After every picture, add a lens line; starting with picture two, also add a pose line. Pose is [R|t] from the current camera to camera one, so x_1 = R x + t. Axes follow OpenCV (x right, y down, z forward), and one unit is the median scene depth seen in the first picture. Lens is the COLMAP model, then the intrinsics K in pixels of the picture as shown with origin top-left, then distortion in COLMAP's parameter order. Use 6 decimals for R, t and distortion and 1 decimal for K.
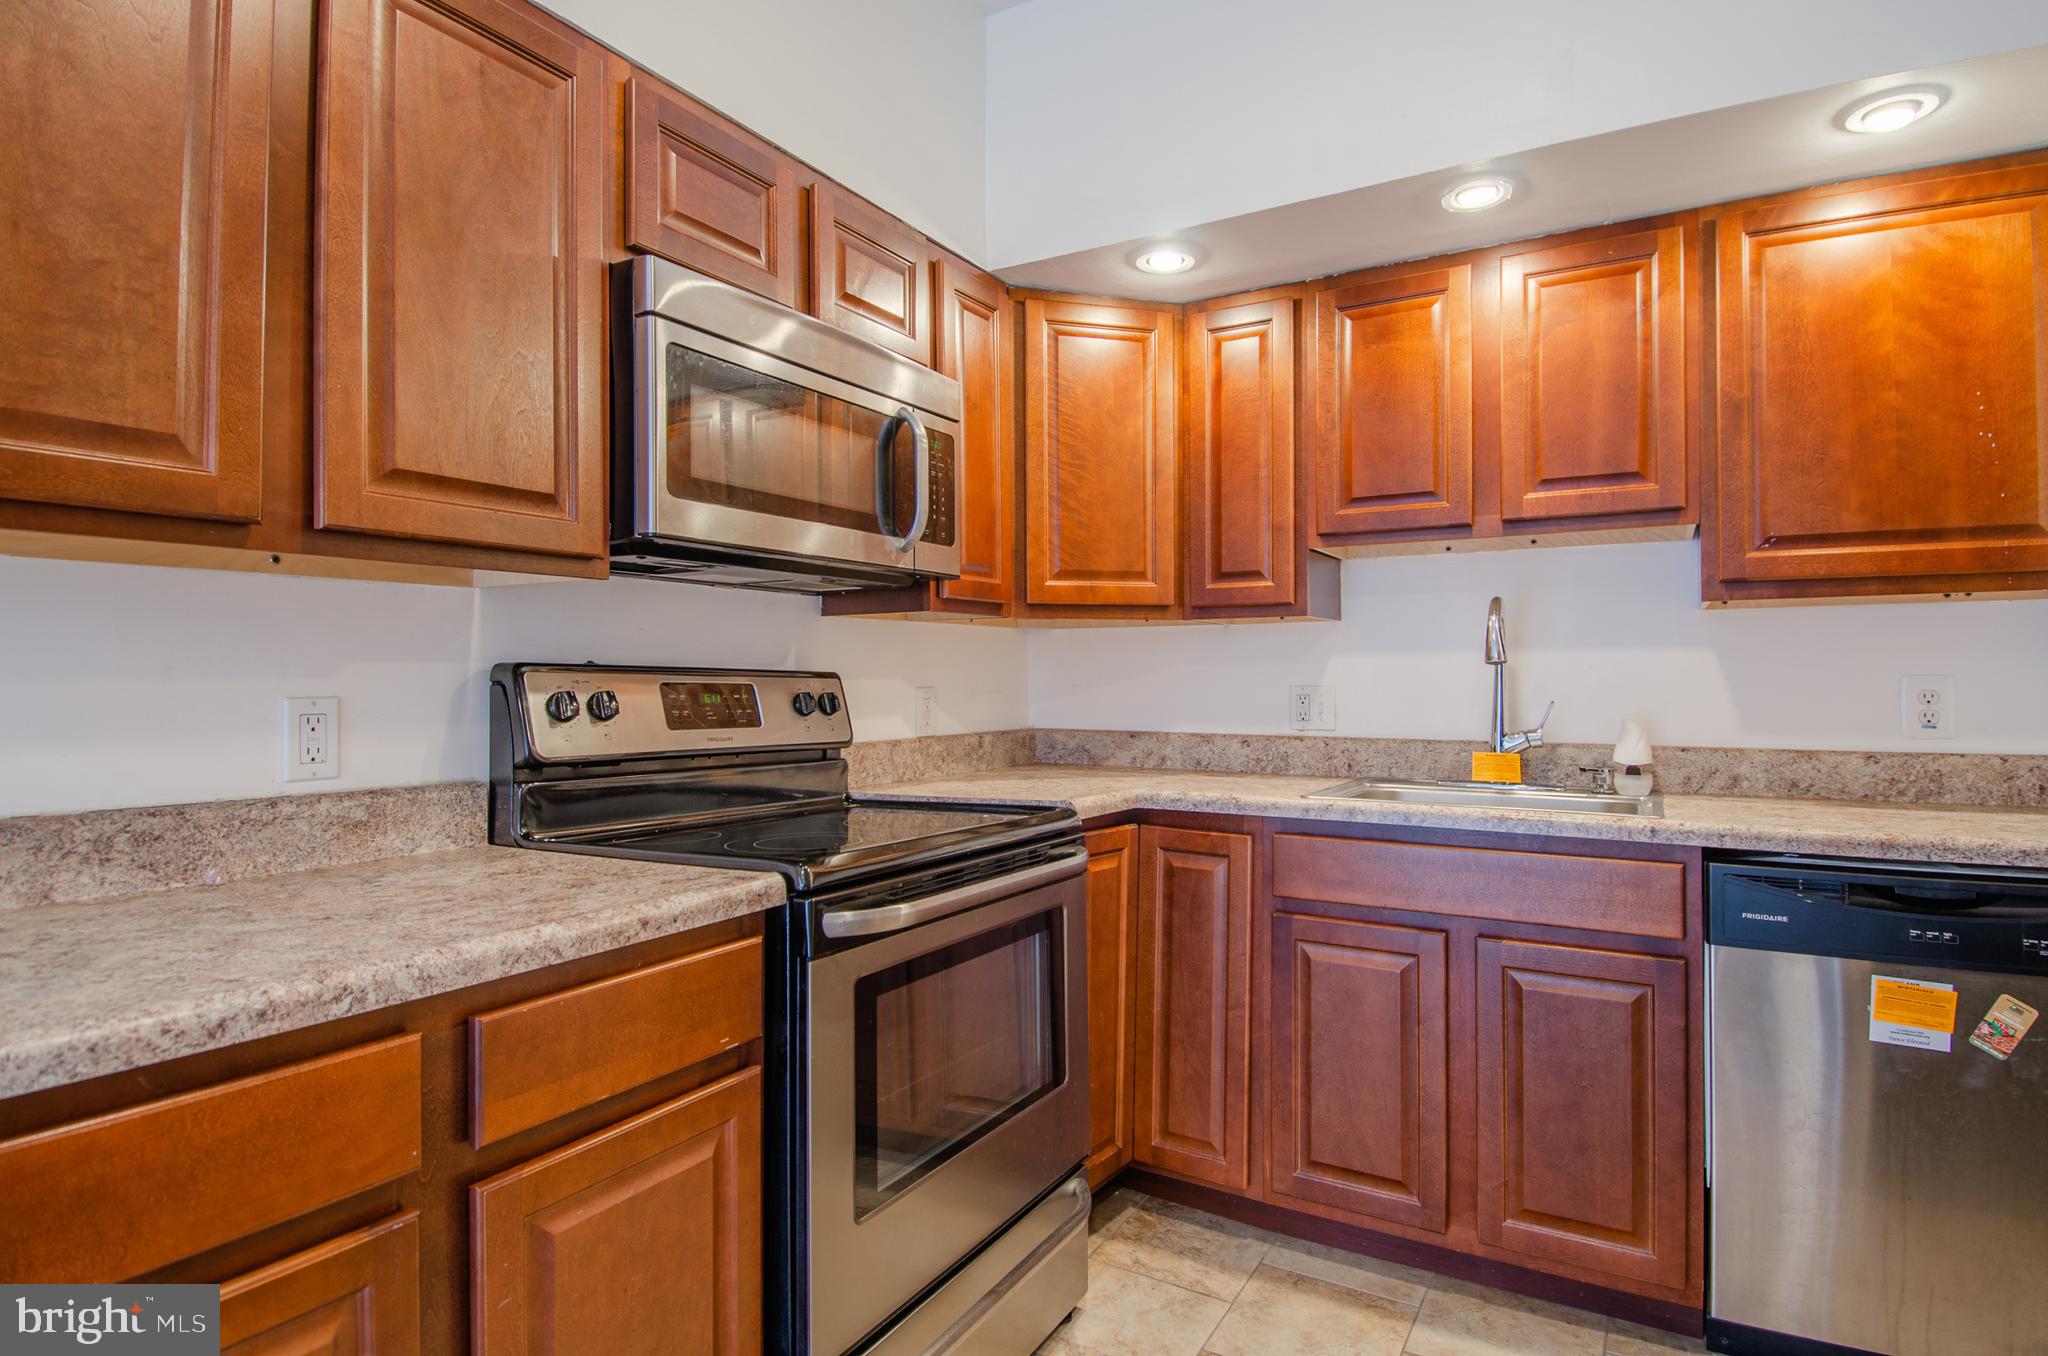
lens RADIAL K [[1076.9, 0, 1063.7], [0, 1076.9, 666.0], [0, 0, 1]] dist [0.054171, -0.056826]
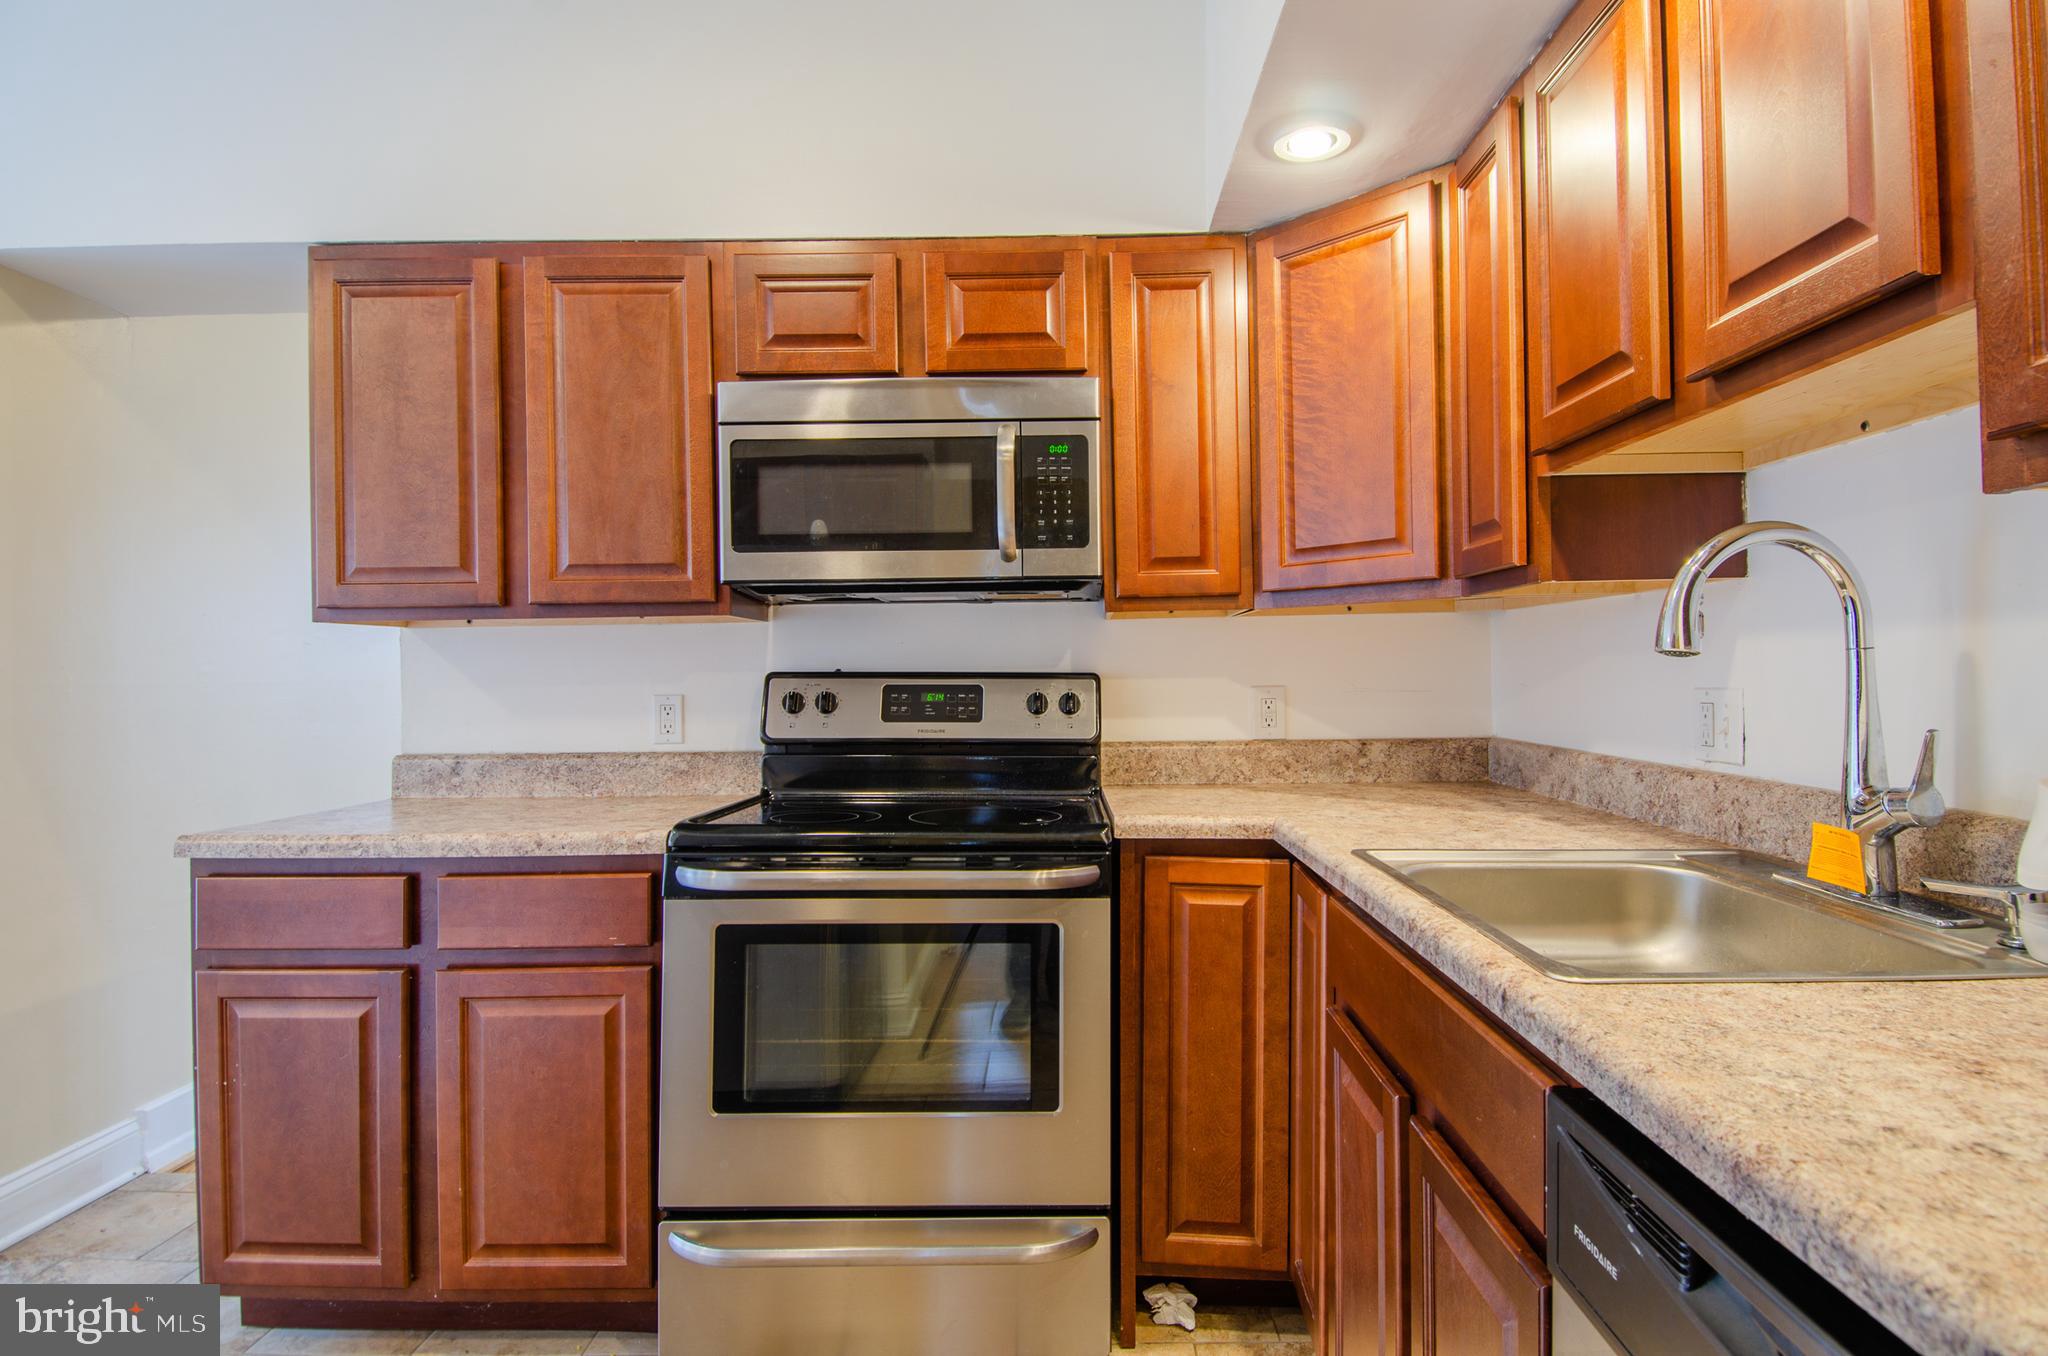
lens RADIAL K [[1076.9, 0, 1063.7], [0, 1076.9, 666.0], [0, 0, 1]] dist [0.054171, -0.056826]
pose [[0.485762, -0.009602, -0.874039, 0.758843], [0.021741, 0.999763, 0.001100, -0.003343], [0.873821, -0.019537, 0.485855, 0.506741]]
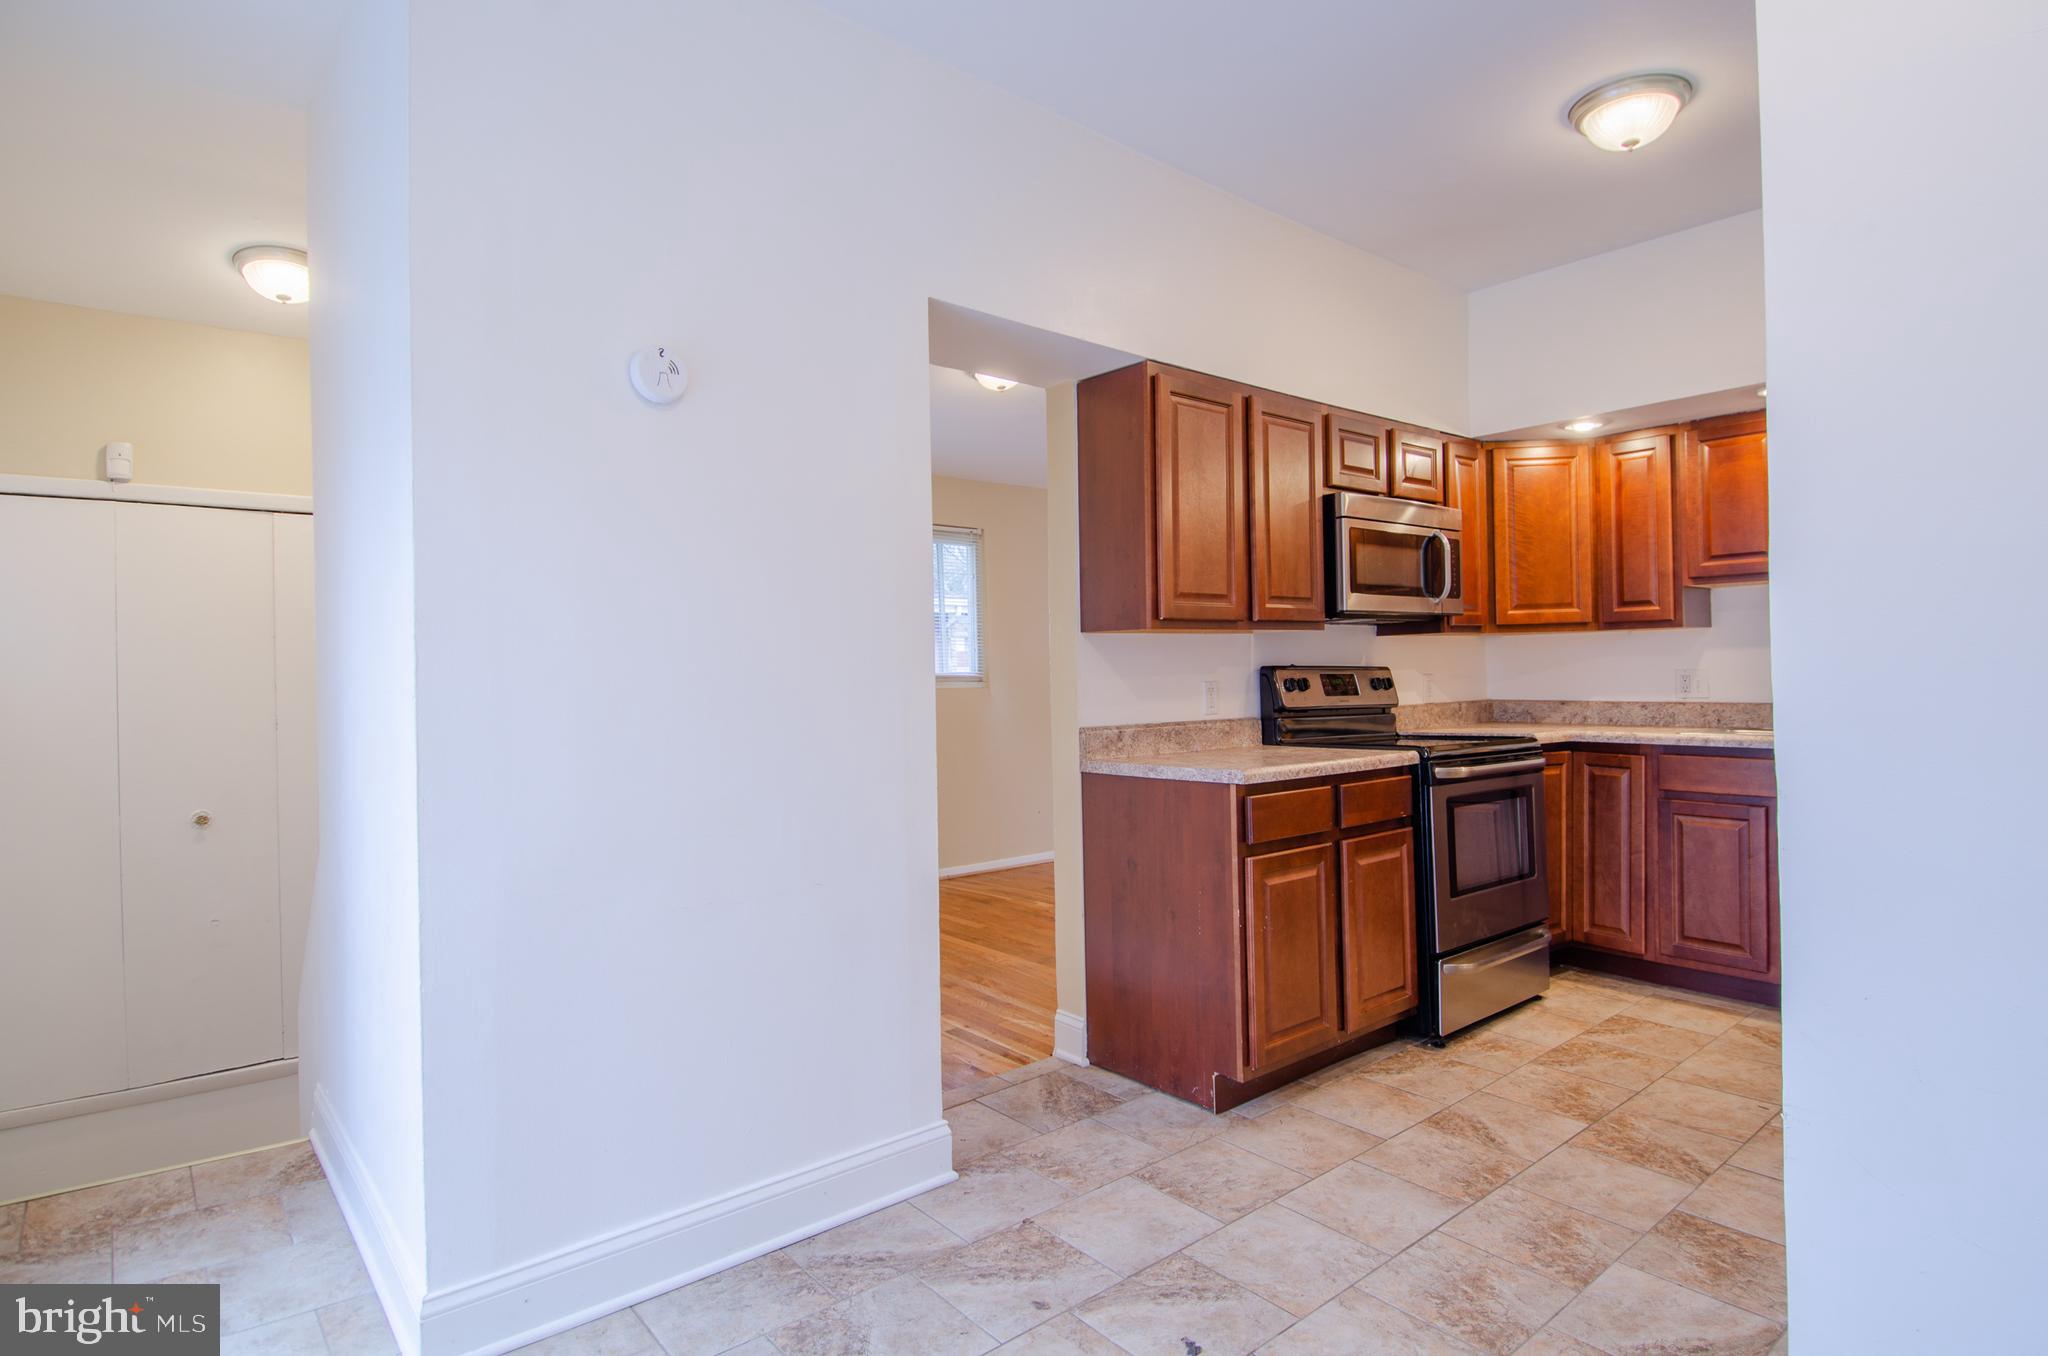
lens RADIAL K [[1076.9, 0, 1063.7], [0, 1076.9, 666.0], [0, 0, 1]] dist [0.054171, -0.056826]
pose [[0.941544, -0.017570, -0.336432, -0.121134], [0.021213, 0.999749, 0.007155, -0.022377], [0.336222, -0.013873, 0.941681, -1.016168]]
